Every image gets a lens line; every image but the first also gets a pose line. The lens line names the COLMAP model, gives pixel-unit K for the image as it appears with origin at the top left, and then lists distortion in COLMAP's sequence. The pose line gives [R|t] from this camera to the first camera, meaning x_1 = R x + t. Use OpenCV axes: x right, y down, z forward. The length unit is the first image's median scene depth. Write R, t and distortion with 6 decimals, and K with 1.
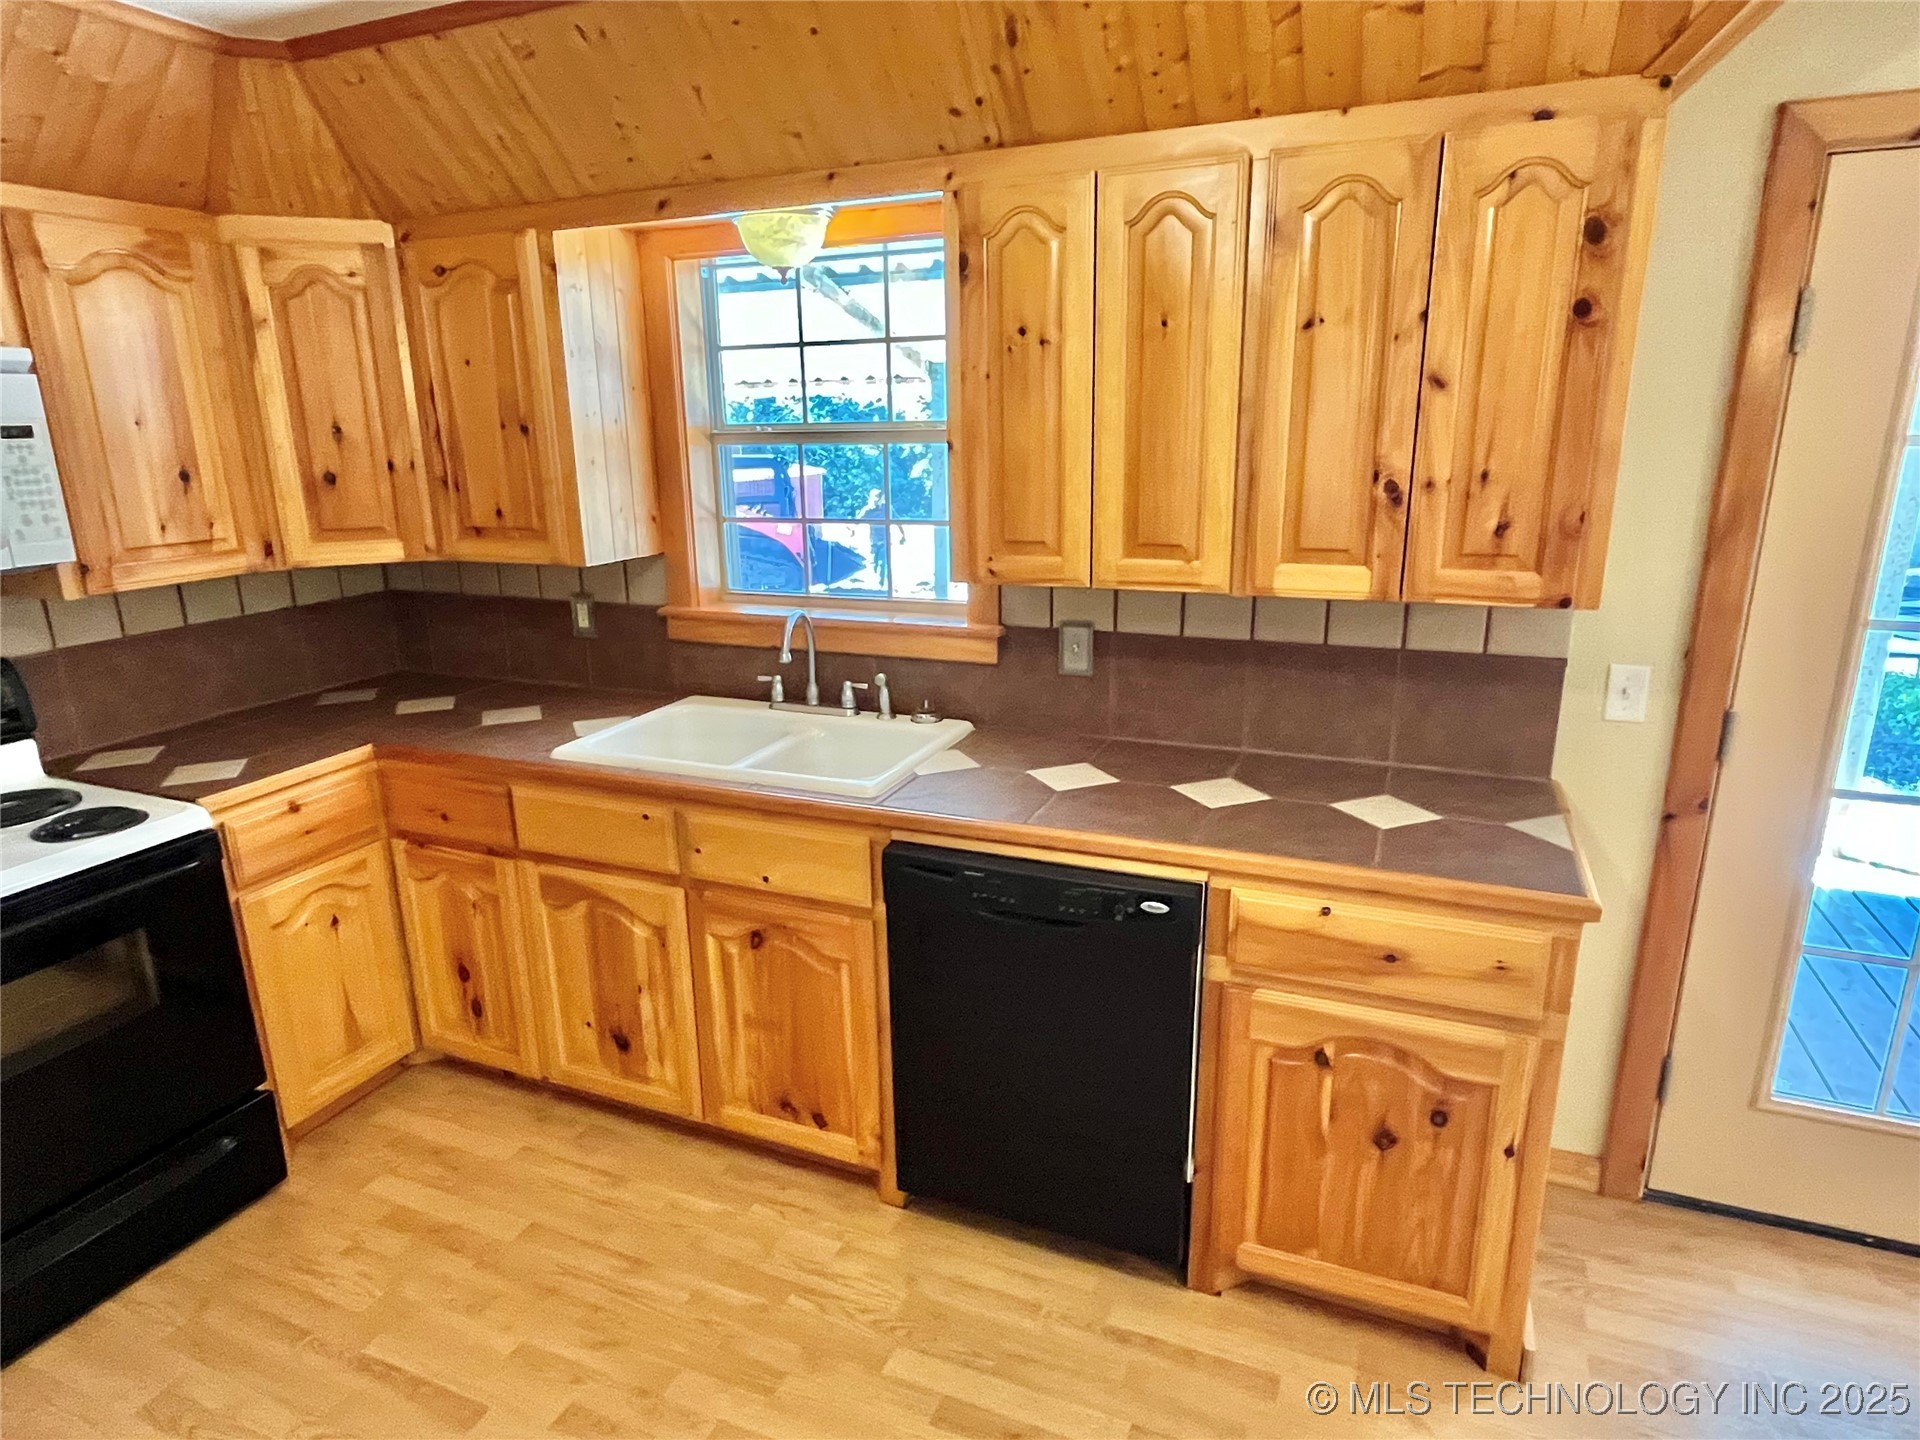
lens RADIAL K [[1100.5, 0, 948.0], [0, 1100.5, 720.9], [0, 0, 1]] dist [-0.004592, 0.000938]
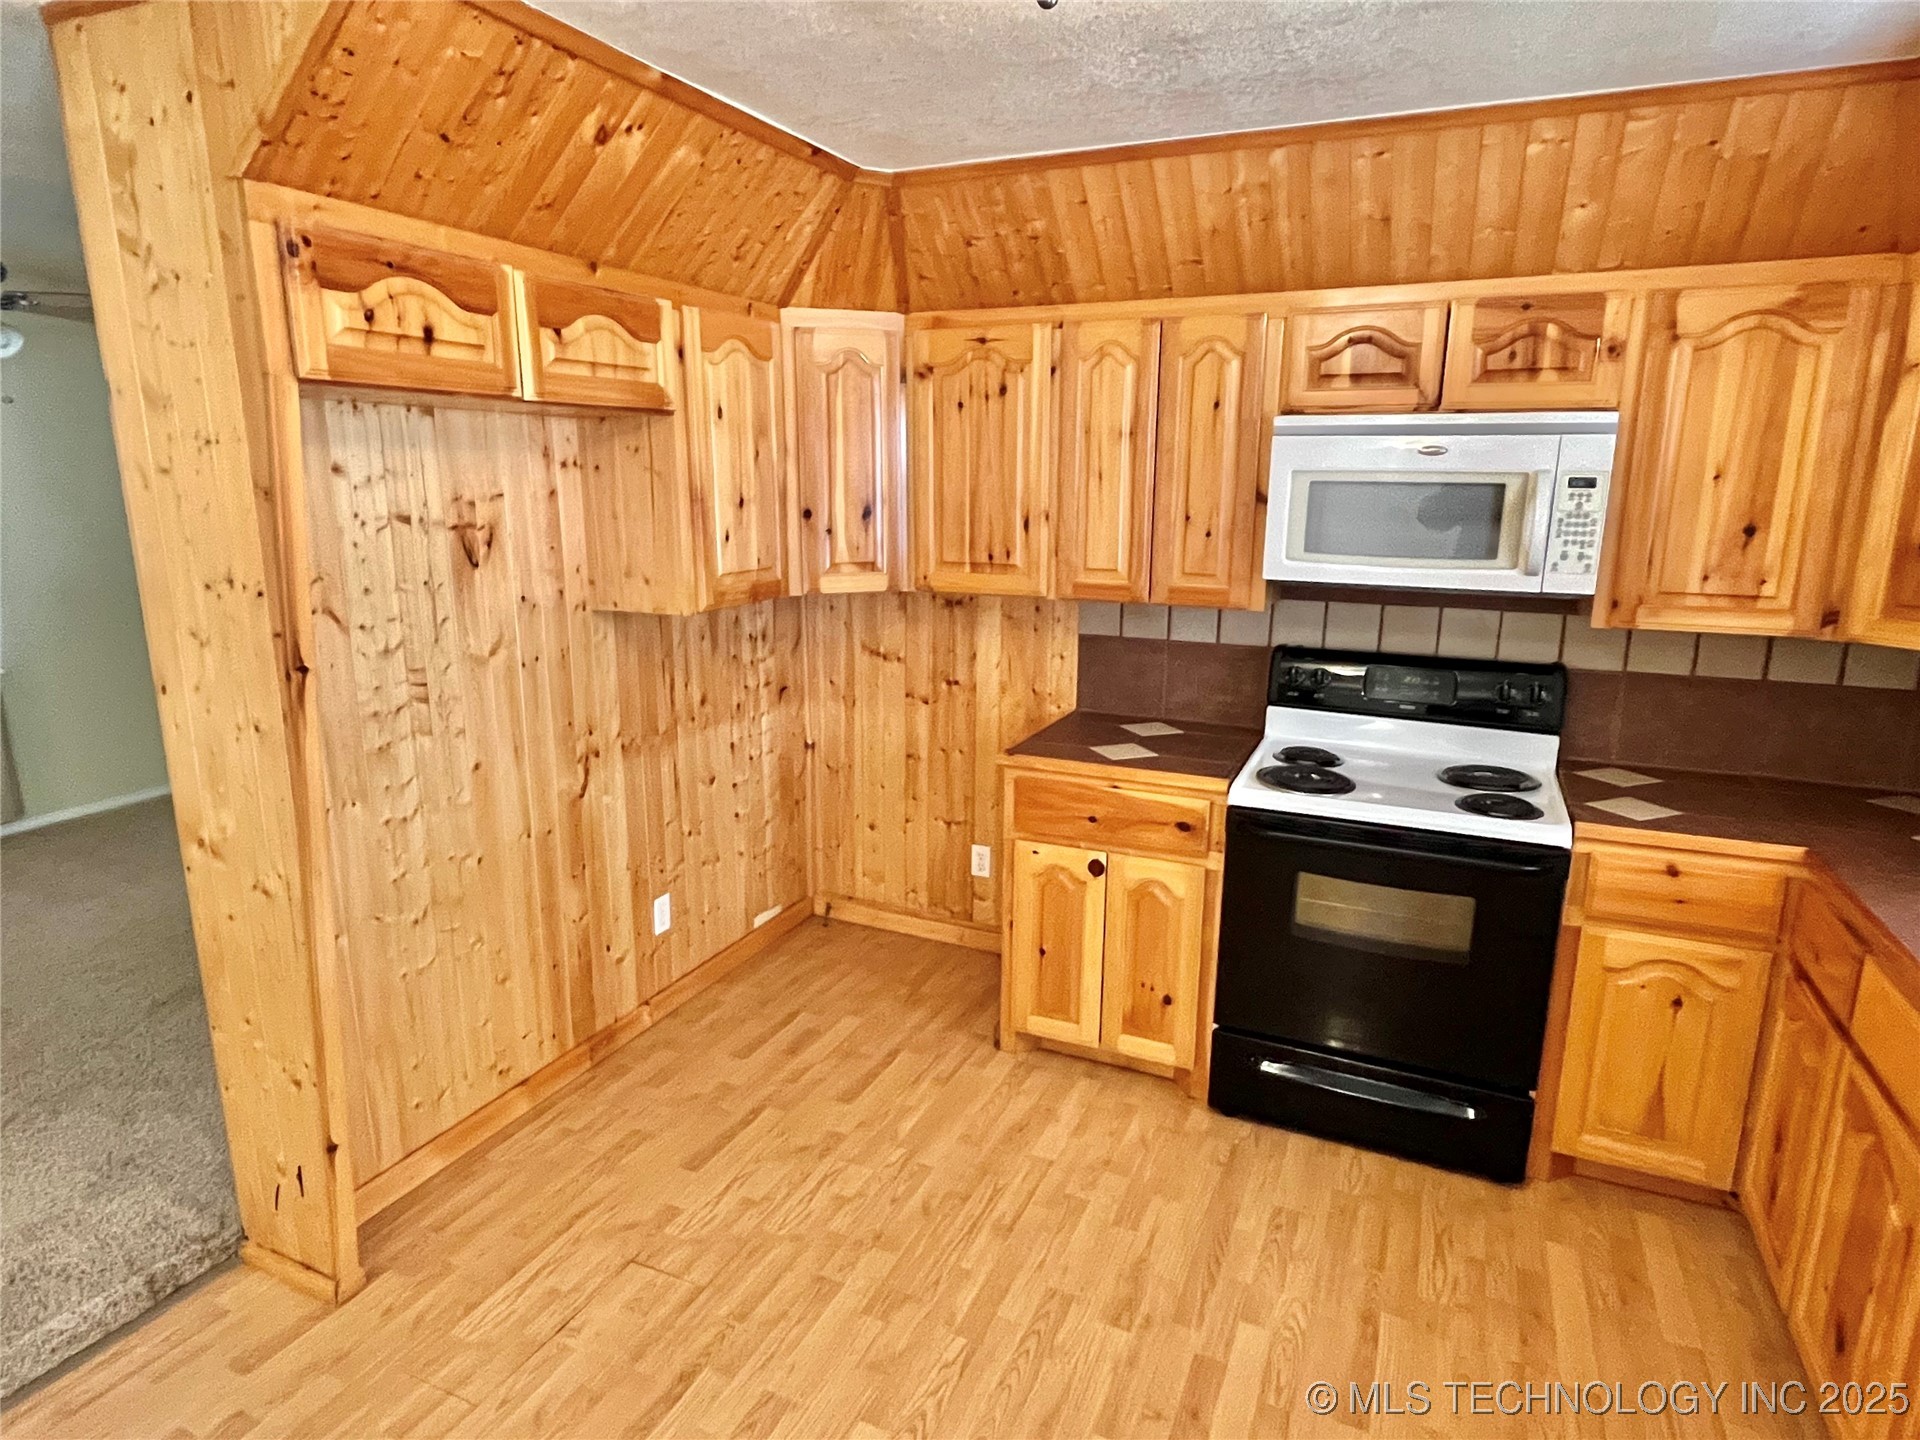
lens RADIAL K [[1100.5, 0, 948.0], [0, 1100.5, 720.9], [0, 0, 1]] dist [-0.004592, 0.000938]
pose [[-0.028348, 0.238951, -0.970618, 0.339858], [-0.270599, 0.932918, 0.237573, -0.104411], [0.962275, 0.269383, 0.038213, 0.317376]]
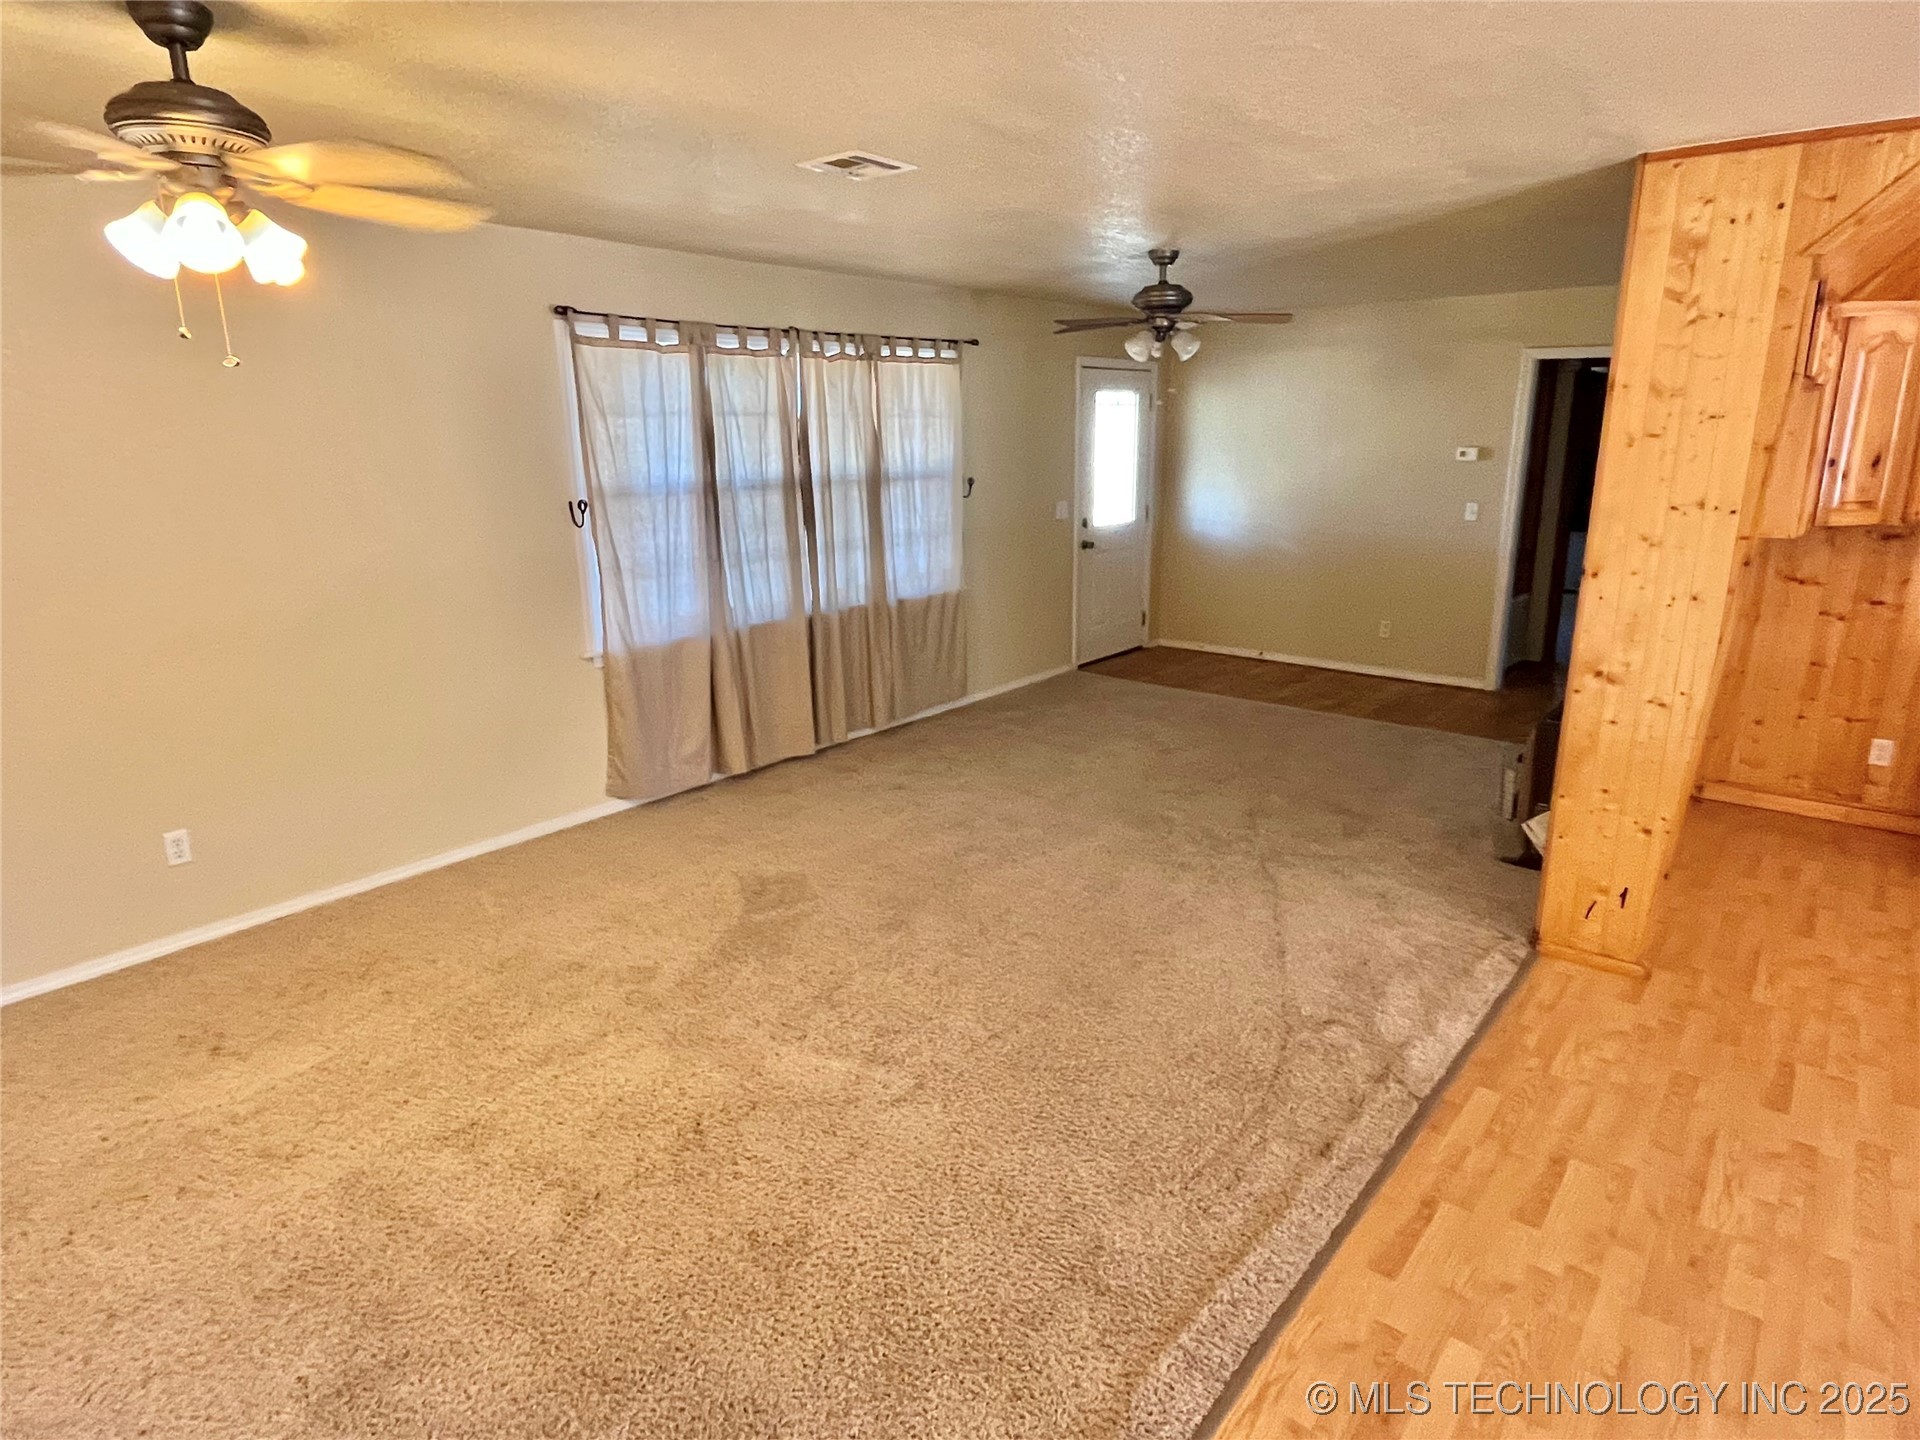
lens RADIAL K [[1100.5, 0, 948.0], [0, 1100.5, 720.9], [0, 0, 1]] dist [-0.004592, 0.000938]
pose [[-0.282379, 0.265187, -0.921921, 1.055749], [-0.237691, 0.911723, 0.335057, 0.144368], [0.929390, 0.313745, -0.194419, -0.679702]]
